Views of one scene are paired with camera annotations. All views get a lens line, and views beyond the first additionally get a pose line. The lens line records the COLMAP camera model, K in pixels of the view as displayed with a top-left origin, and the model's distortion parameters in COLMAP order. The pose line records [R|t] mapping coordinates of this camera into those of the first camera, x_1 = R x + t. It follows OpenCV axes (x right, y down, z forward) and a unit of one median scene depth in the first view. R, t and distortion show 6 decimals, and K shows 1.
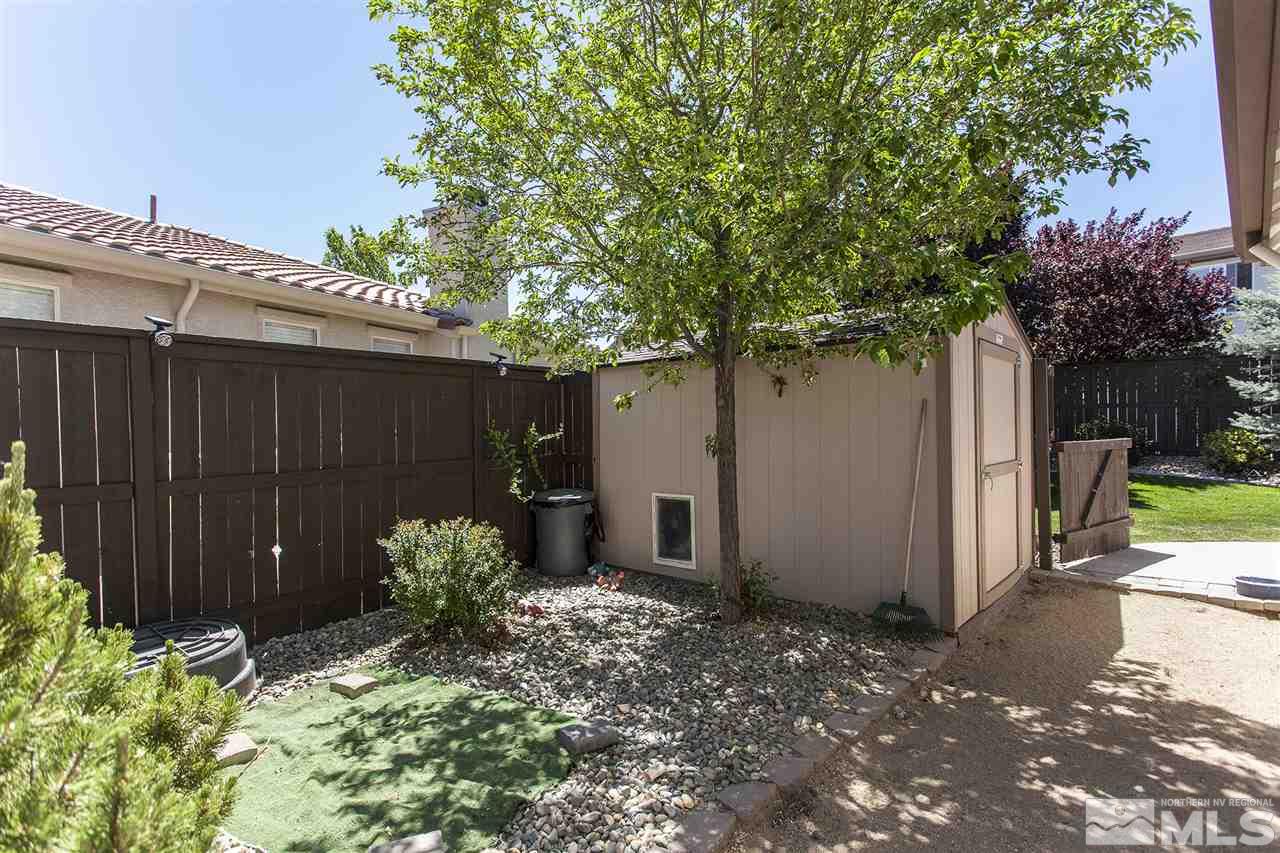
lens RADIAL K [[628.3, 0, 641.8], [0, 628.3, 426.5], [0, 0, 1]] dist [0.005155, 0.000381]
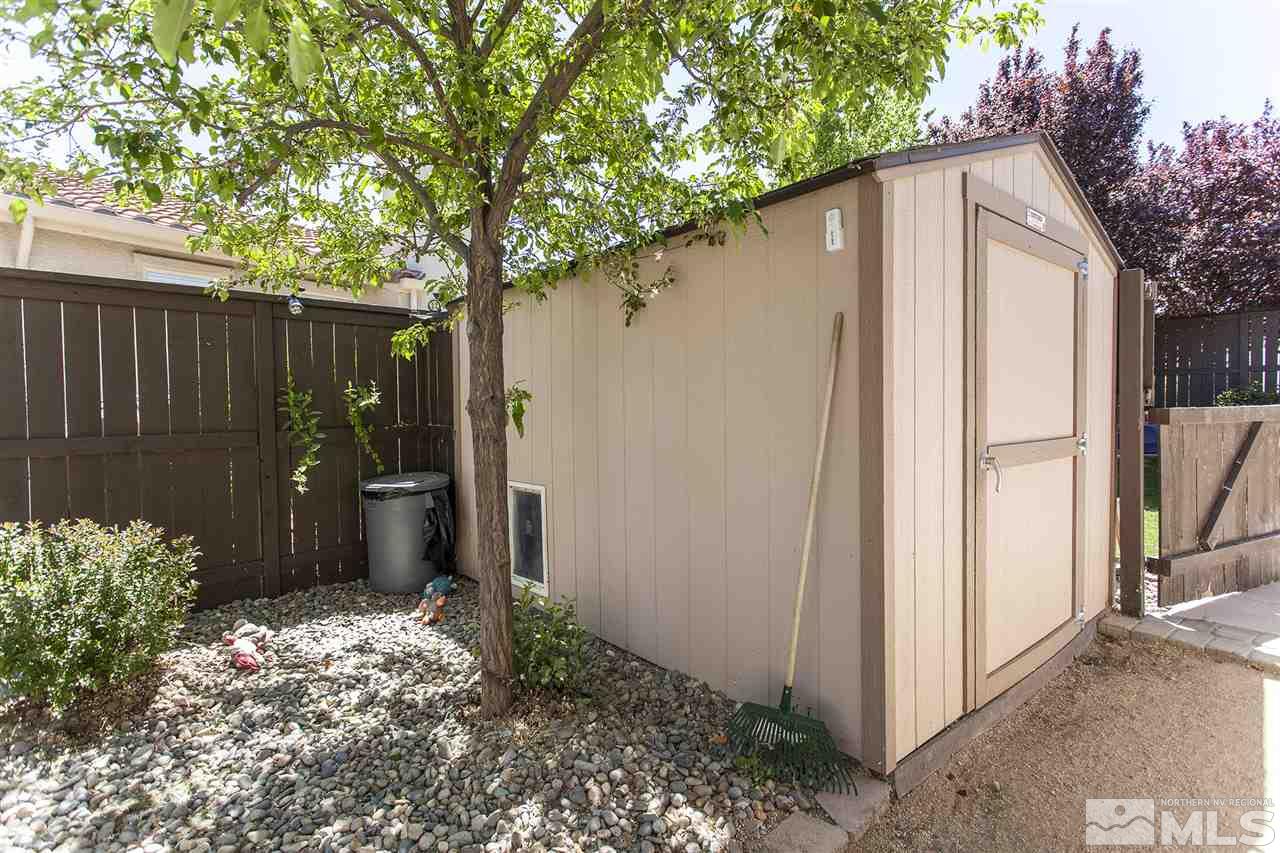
lens RADIAL K [[628.3, 0, 638.2], [0, 628.3, 427.3], [0, 0, 1]] dist [0.005155, 0.000381]
pose [[0.989338, 0.004444, -0.145570, 0.262197], [0.000881, 0.999333, 0.036494, 0.021165], [0.145635, -0.036233, 0.988675, 0.338038]]
